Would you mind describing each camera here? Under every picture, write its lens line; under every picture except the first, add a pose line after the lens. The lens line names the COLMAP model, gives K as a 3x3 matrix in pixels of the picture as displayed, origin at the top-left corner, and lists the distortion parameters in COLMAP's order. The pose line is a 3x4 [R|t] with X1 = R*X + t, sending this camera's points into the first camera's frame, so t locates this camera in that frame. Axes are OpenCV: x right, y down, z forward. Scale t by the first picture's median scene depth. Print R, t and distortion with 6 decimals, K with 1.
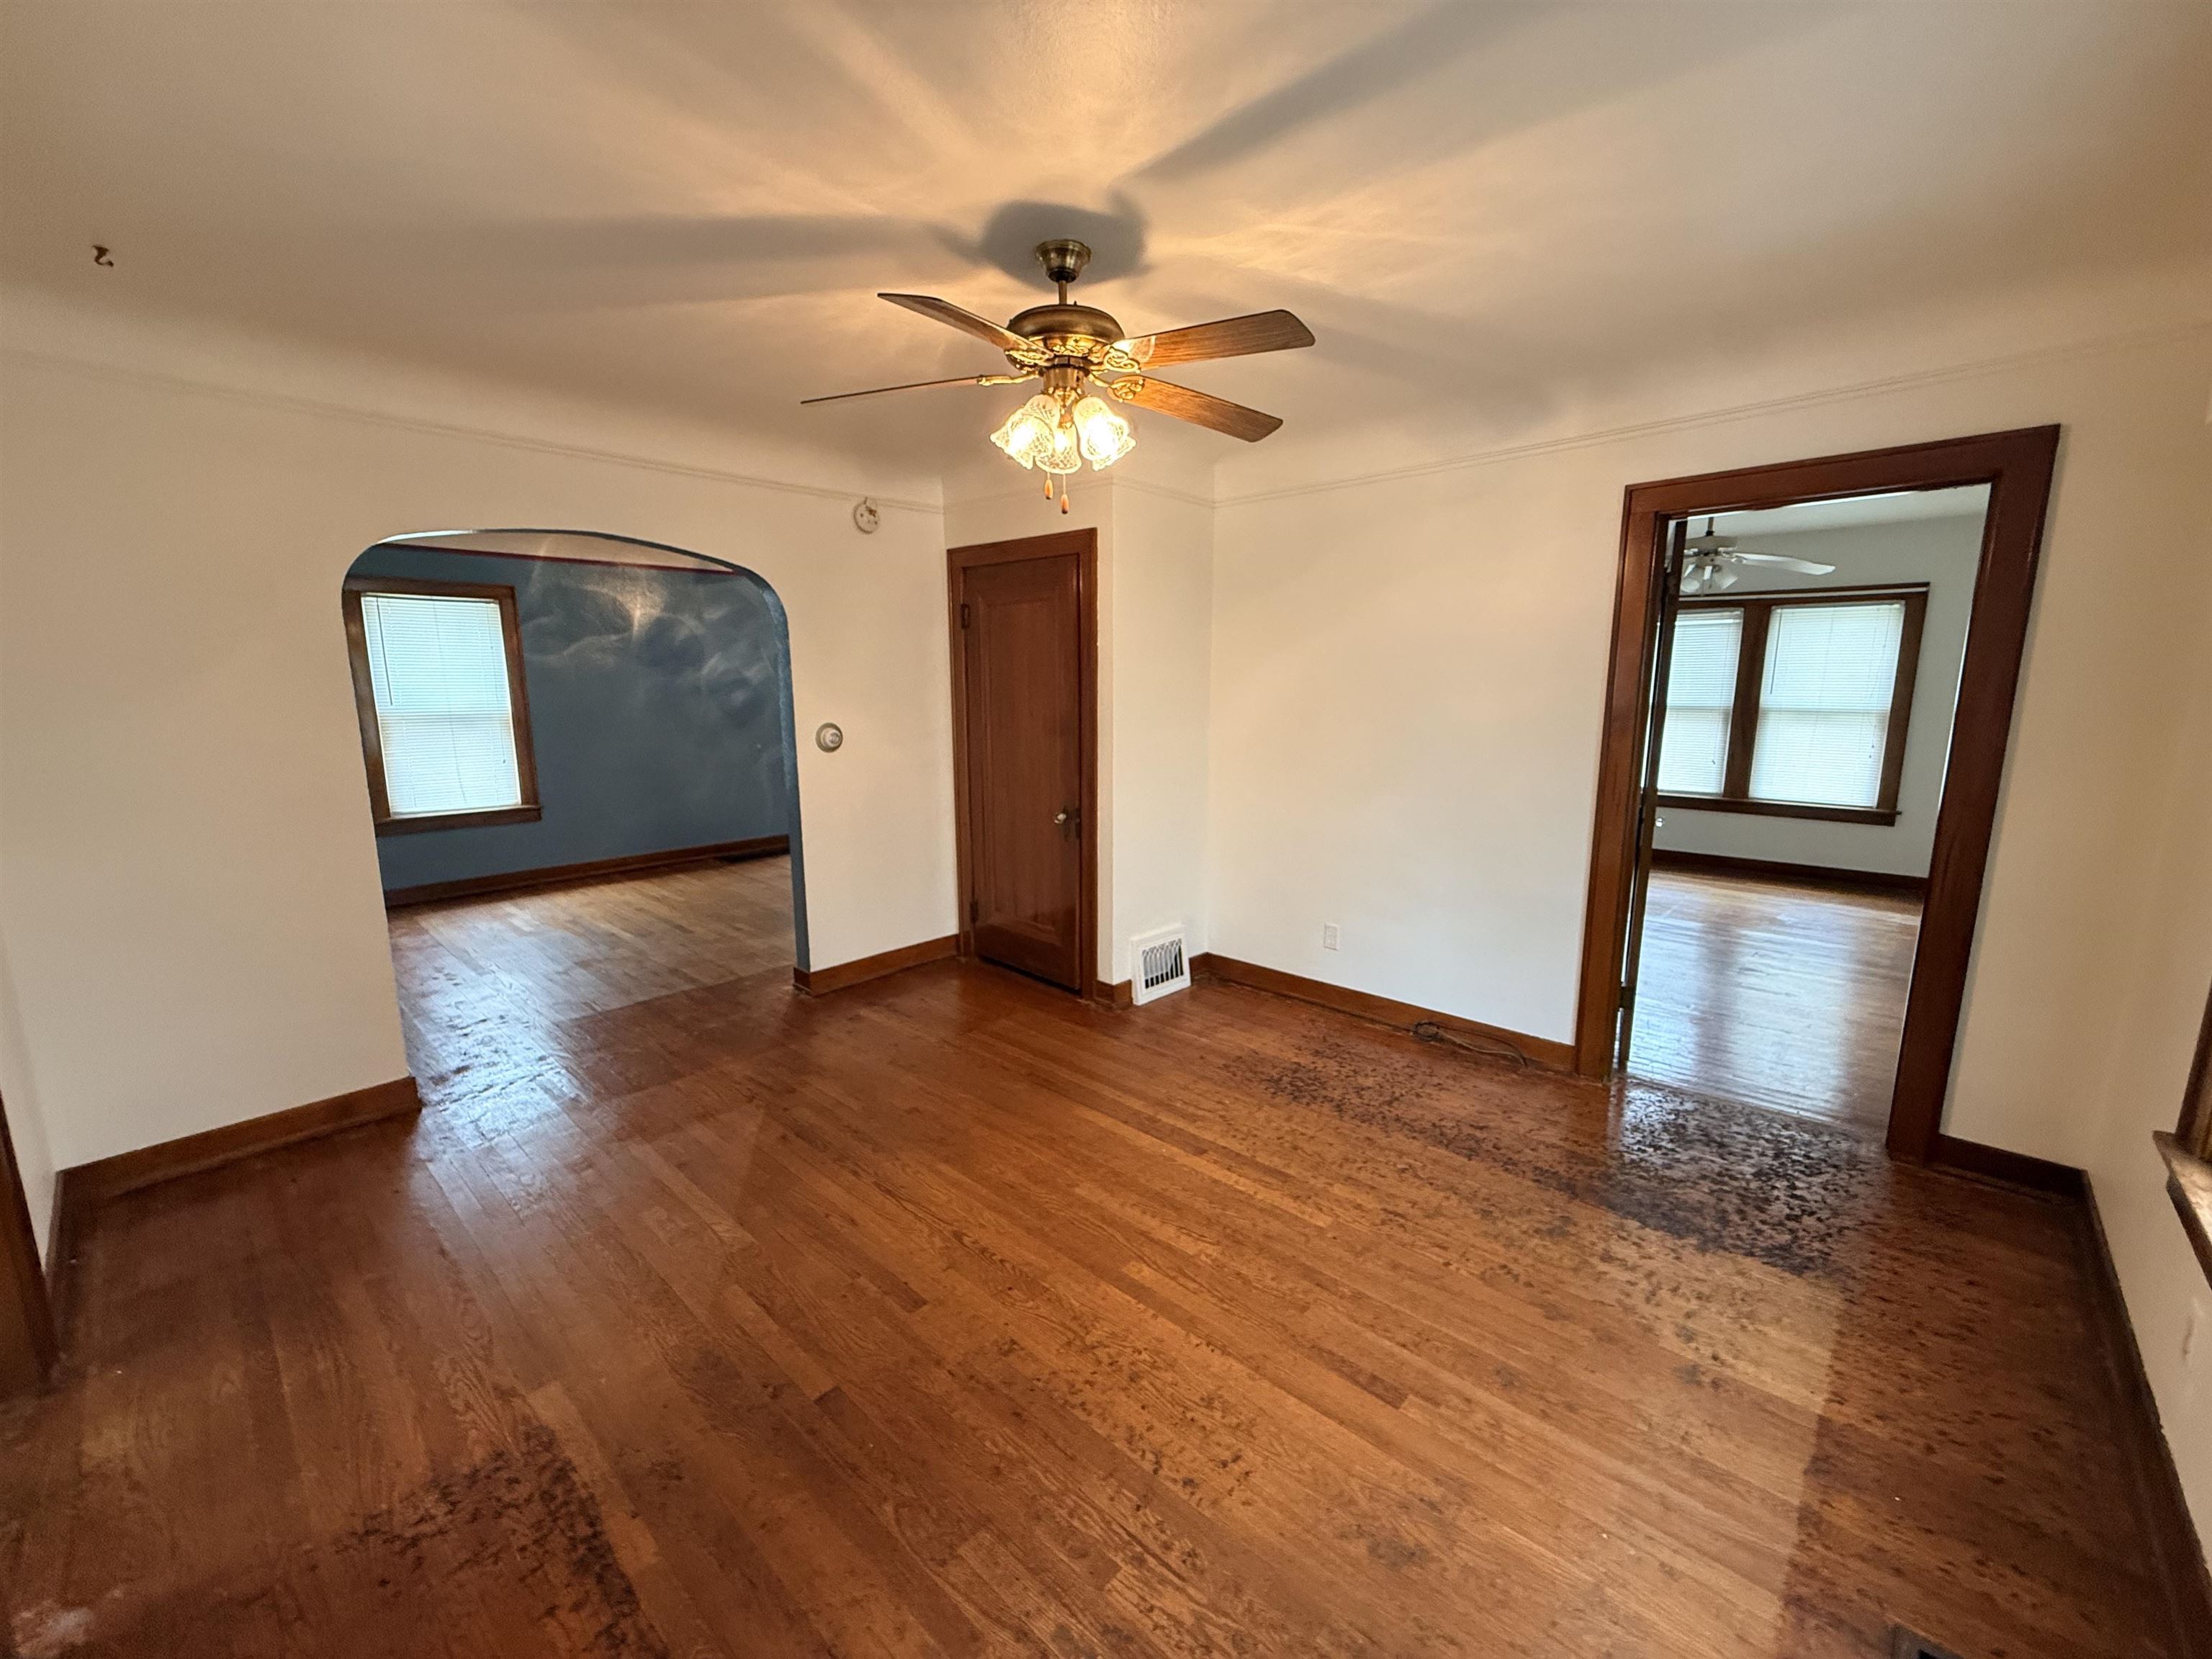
lens RADIAL K [[878.0, 0, 1102.6], [0, 878.0, 831.7], [0, 0, 1]] dist [0.001607, 0.000188]
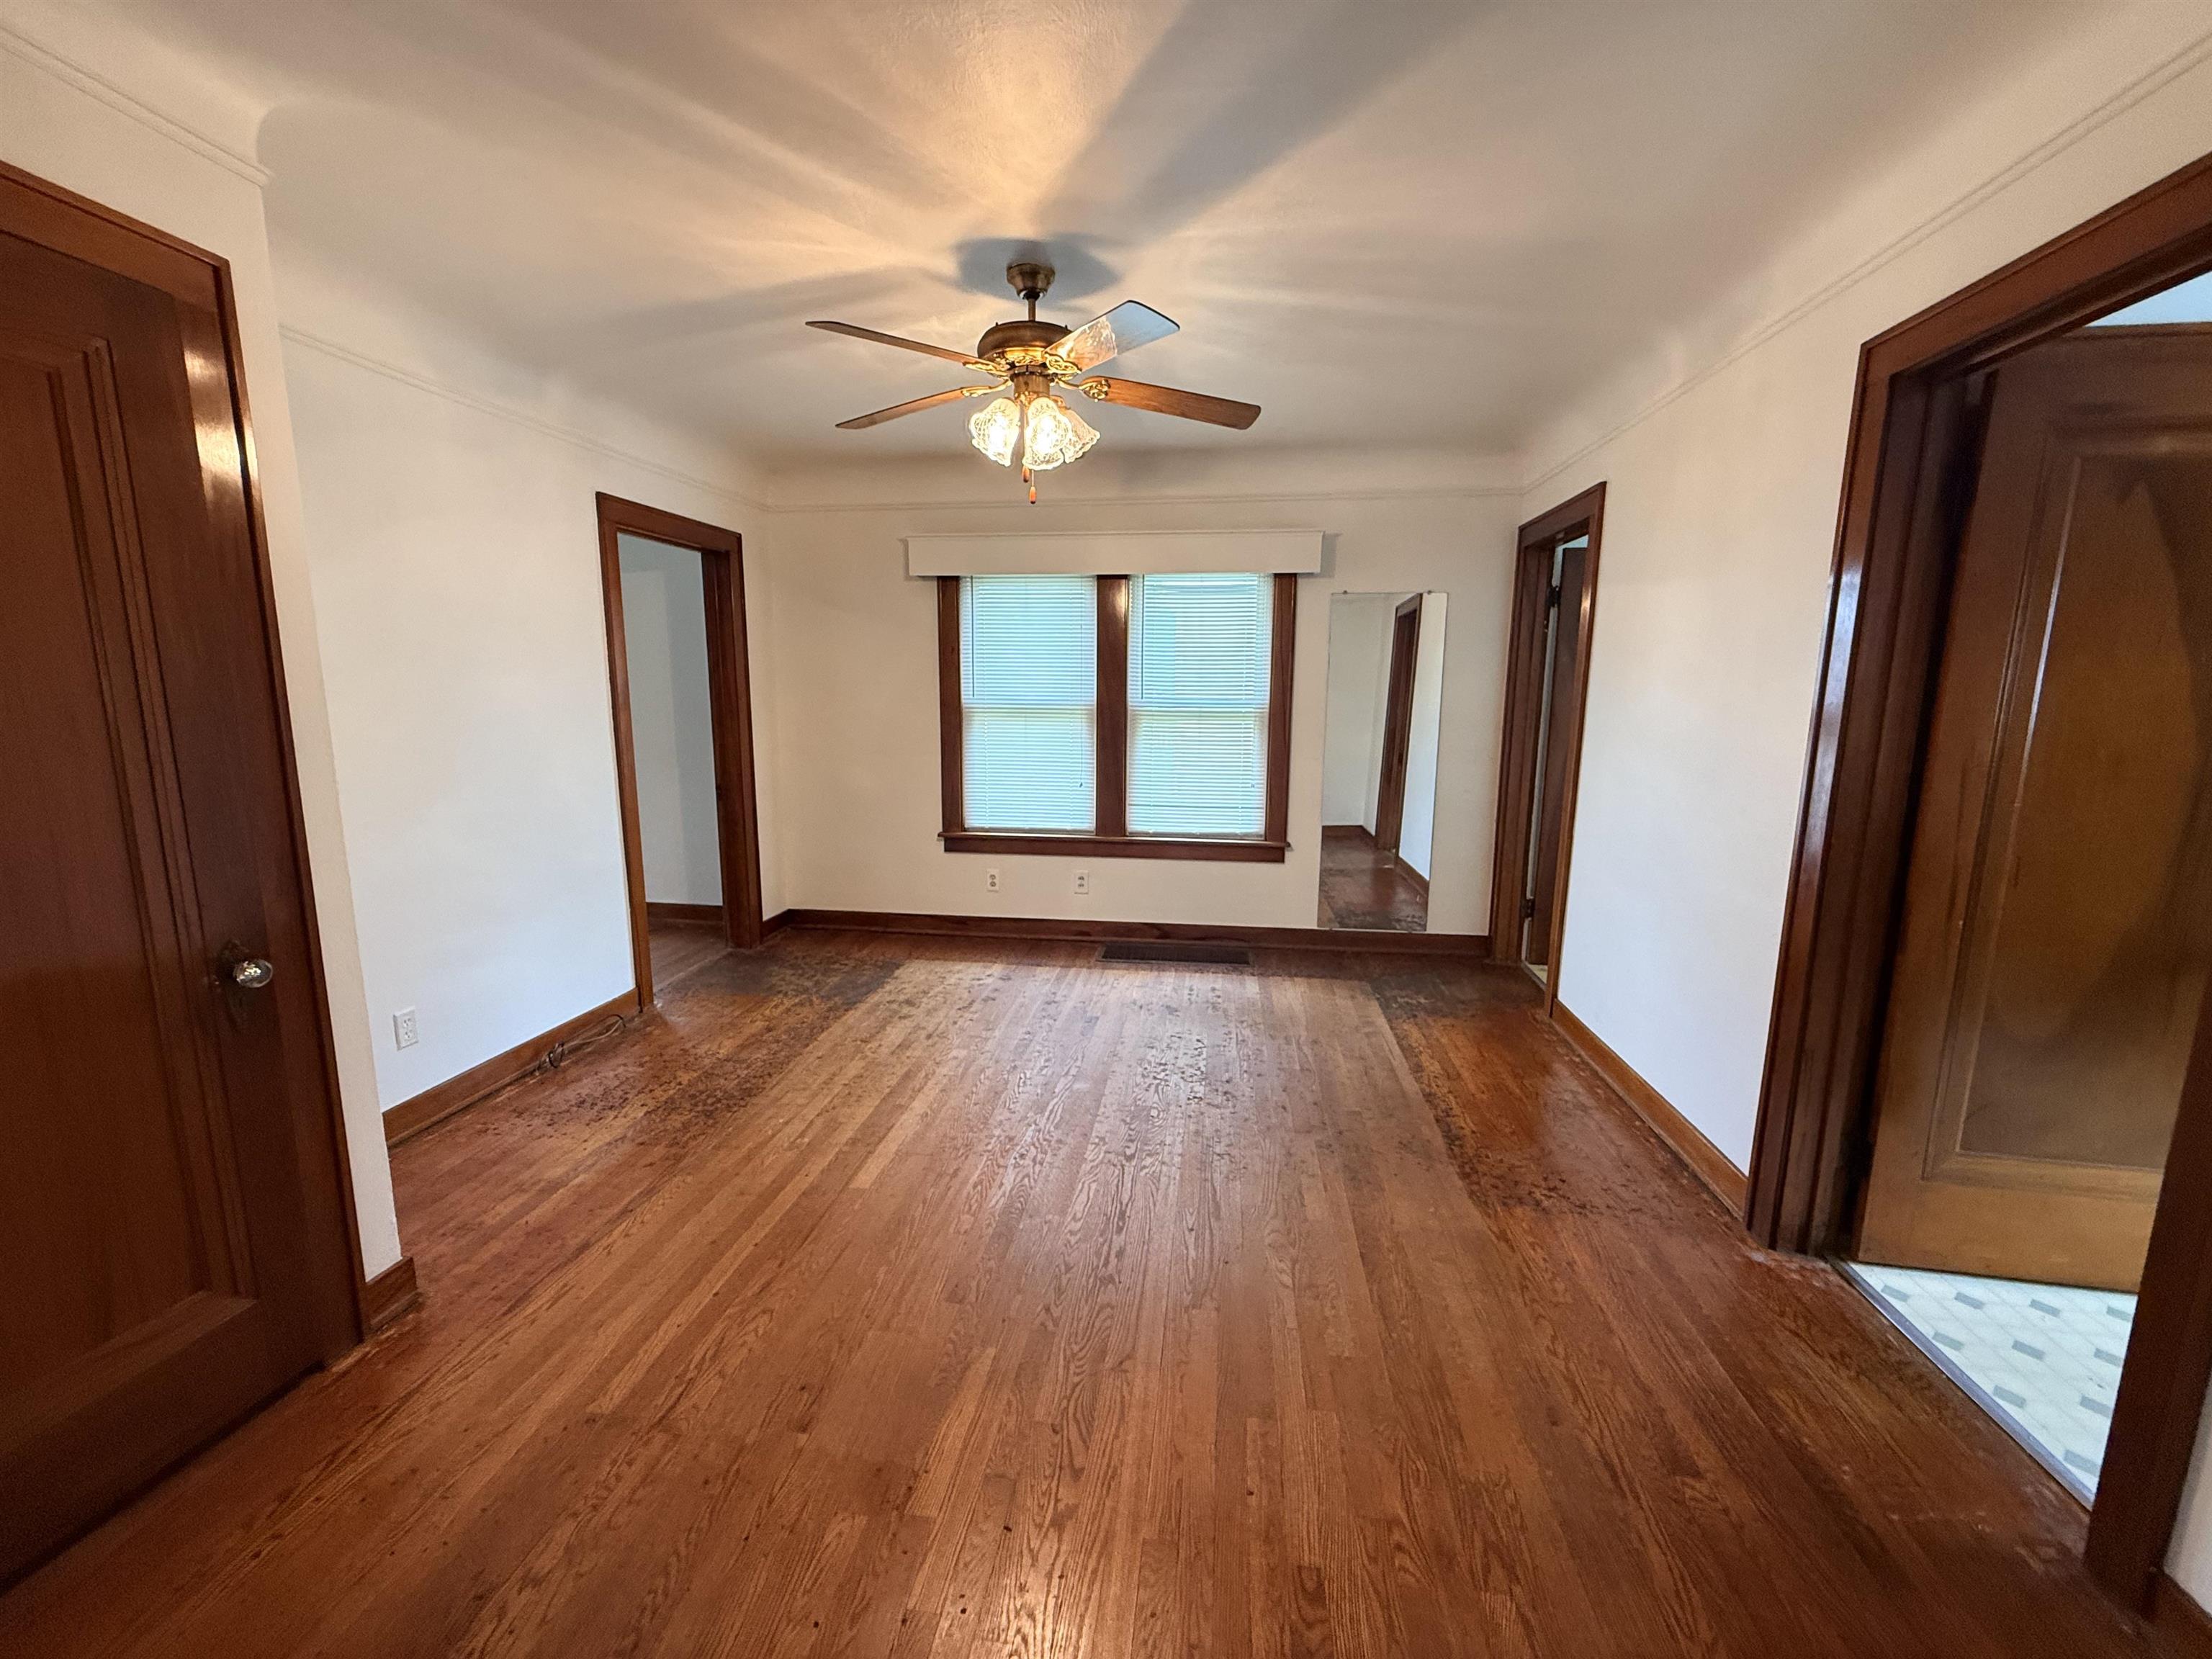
lens RADIAL K [[886.8, 0, 1105.3], [0, 886.8, 832.0], [0, 0, 1]] dist [0.001784, 0.000094]
pose [[-0.571972, -0.130769, 0.809782, -0.397605], [0.135245, 0.958665, 0.250340, -0.085067], [-0.809047, 0.252707, -0.530643, 0.605534]]
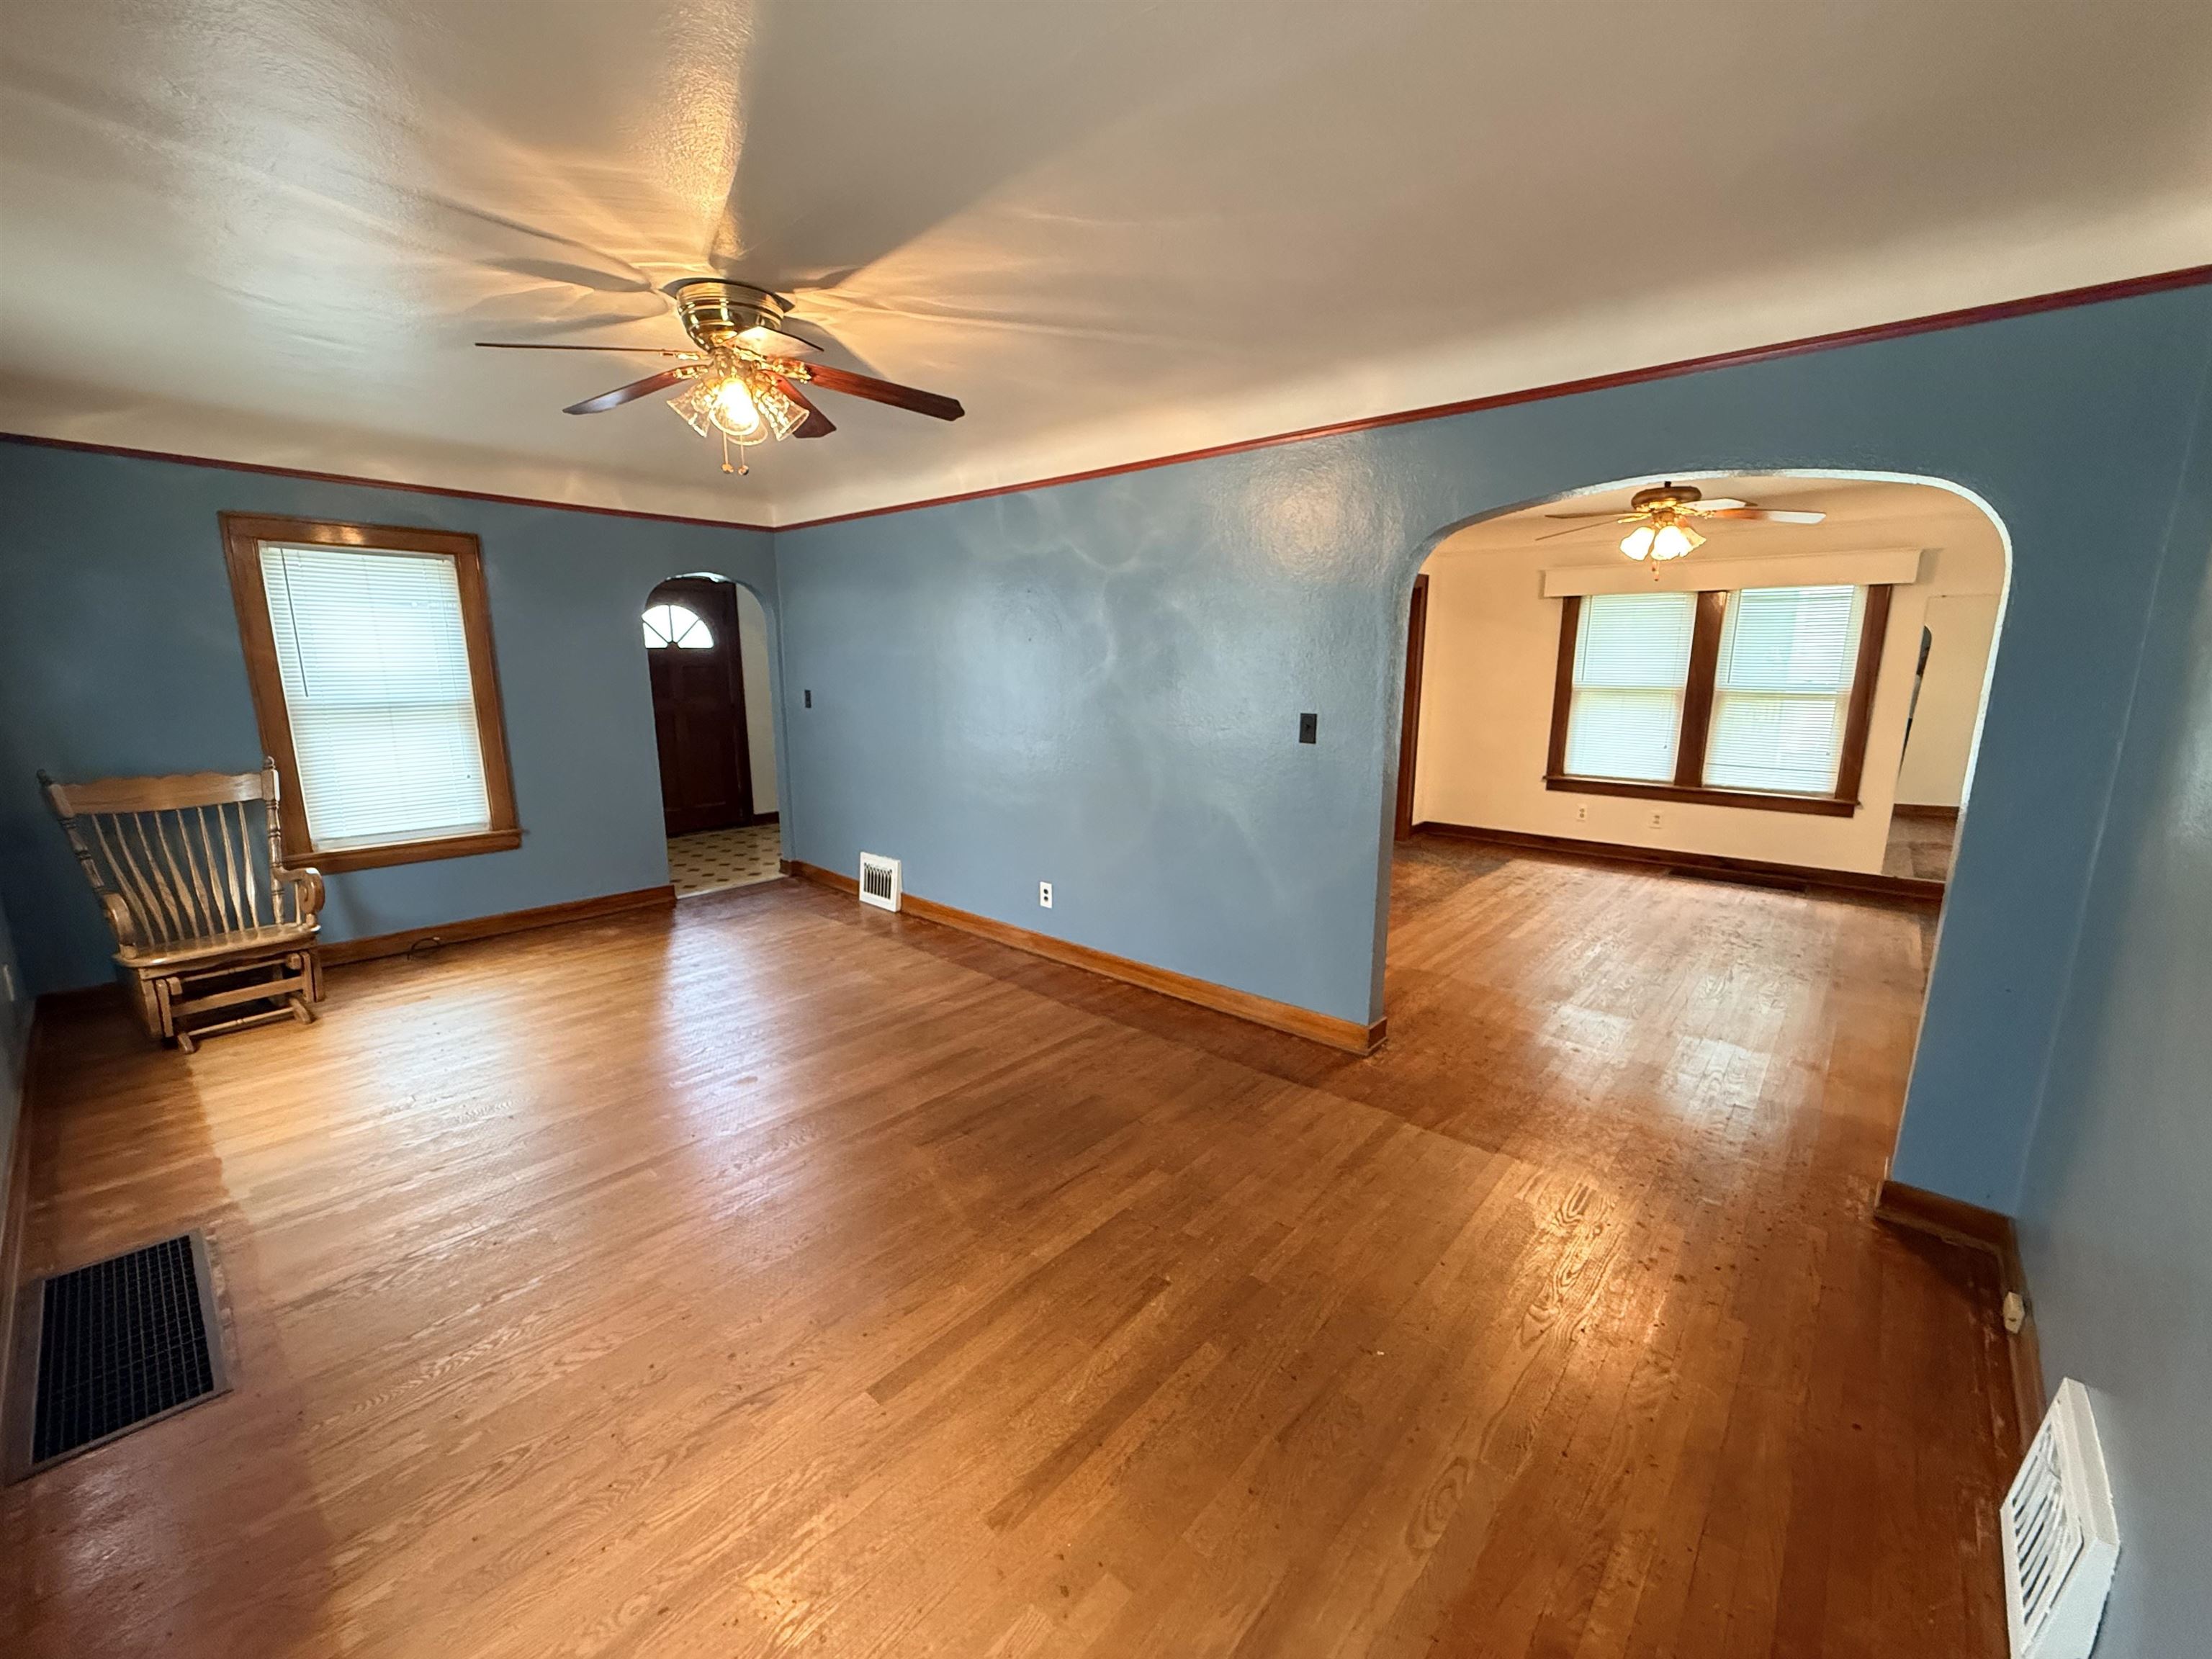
lens RADIAL K [[886.8, 0, 1105.3], [0, 886.8, 832.0], [0, 0, 1]] dist [0.001784, 0.000094]
pose [[-0.022613, -0.193719, 0.980796, -0.793710], [0.172747, 0.965534, 0.194687, -0.155907], [-0.984707, 0.173832, 0.011631, 0.863651]]
